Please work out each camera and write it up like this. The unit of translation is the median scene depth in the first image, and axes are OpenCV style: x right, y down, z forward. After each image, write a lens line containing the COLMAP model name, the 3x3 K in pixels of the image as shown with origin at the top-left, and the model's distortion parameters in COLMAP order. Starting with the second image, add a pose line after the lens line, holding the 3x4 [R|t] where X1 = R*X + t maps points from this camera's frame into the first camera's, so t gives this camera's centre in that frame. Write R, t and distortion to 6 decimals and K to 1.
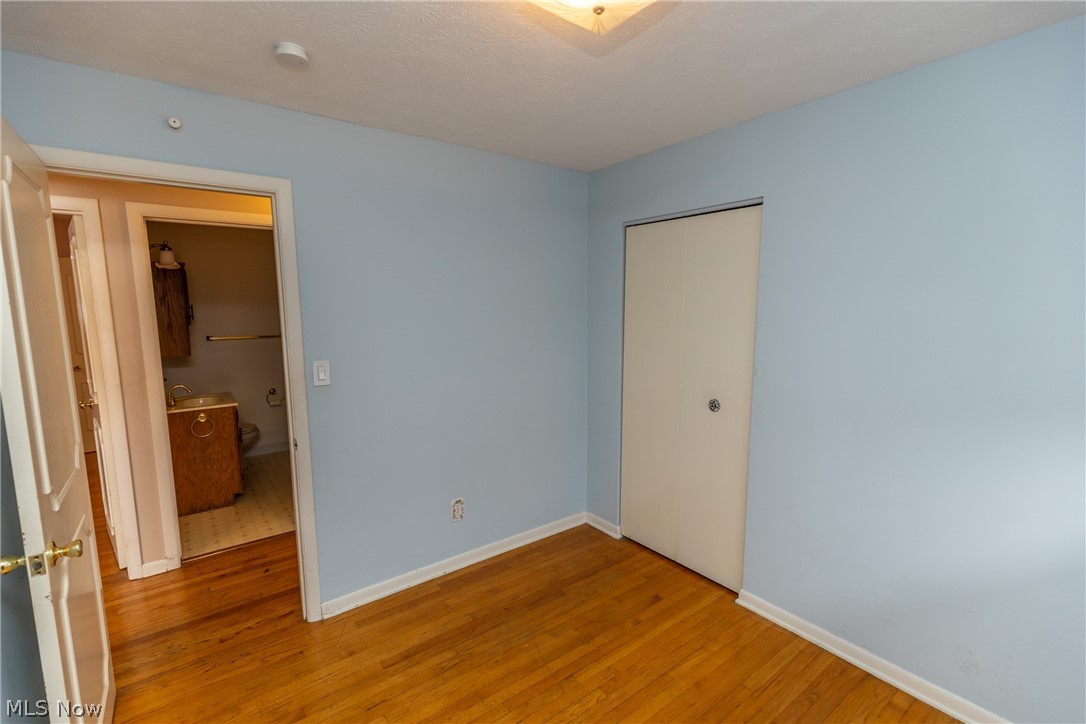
lens RADIAL K [[492.4, 0, 544.1], [0, 492.4, 364.3], [0, 0, 1]] dist [0.011871, -0.000218]
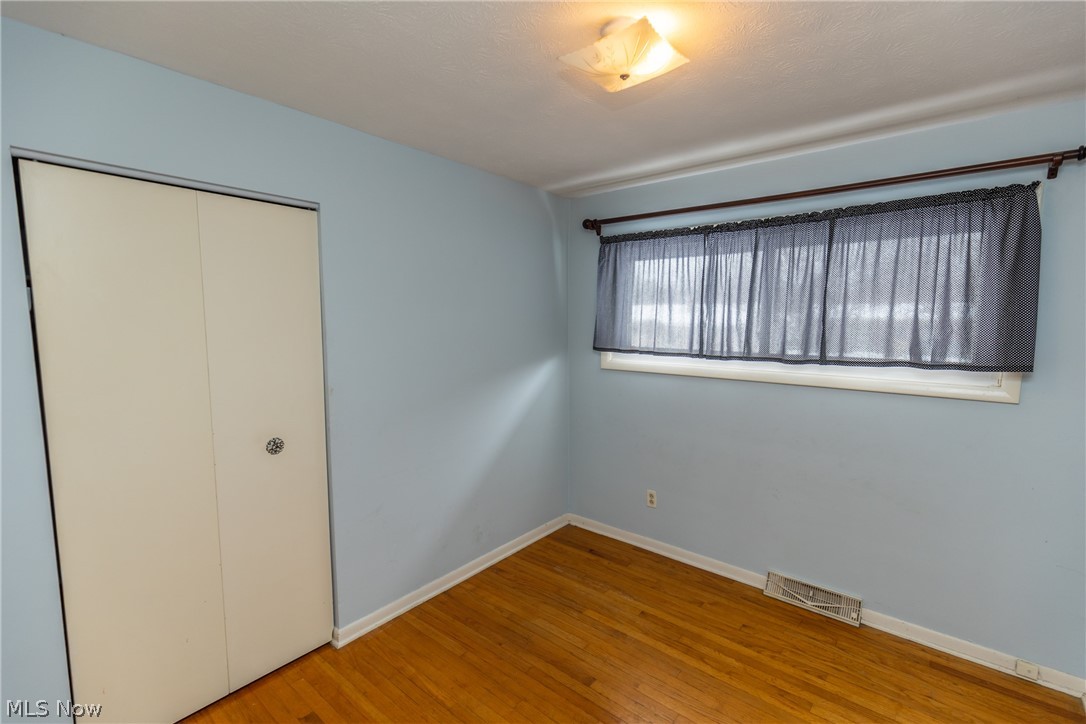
lens RADIAL K [[492.4, 0, 543.4], [0, 492.4, 362.6], [0, 0, 1]] dist [0.011871, -0.000218]
pose [[-0.223362, -0.085892, 0.970944, -0.591187], [0.126441, 0.985141, 0.116235, -0.099626], [-0.966500, 0.148730, -0.209182, 0.844413]]
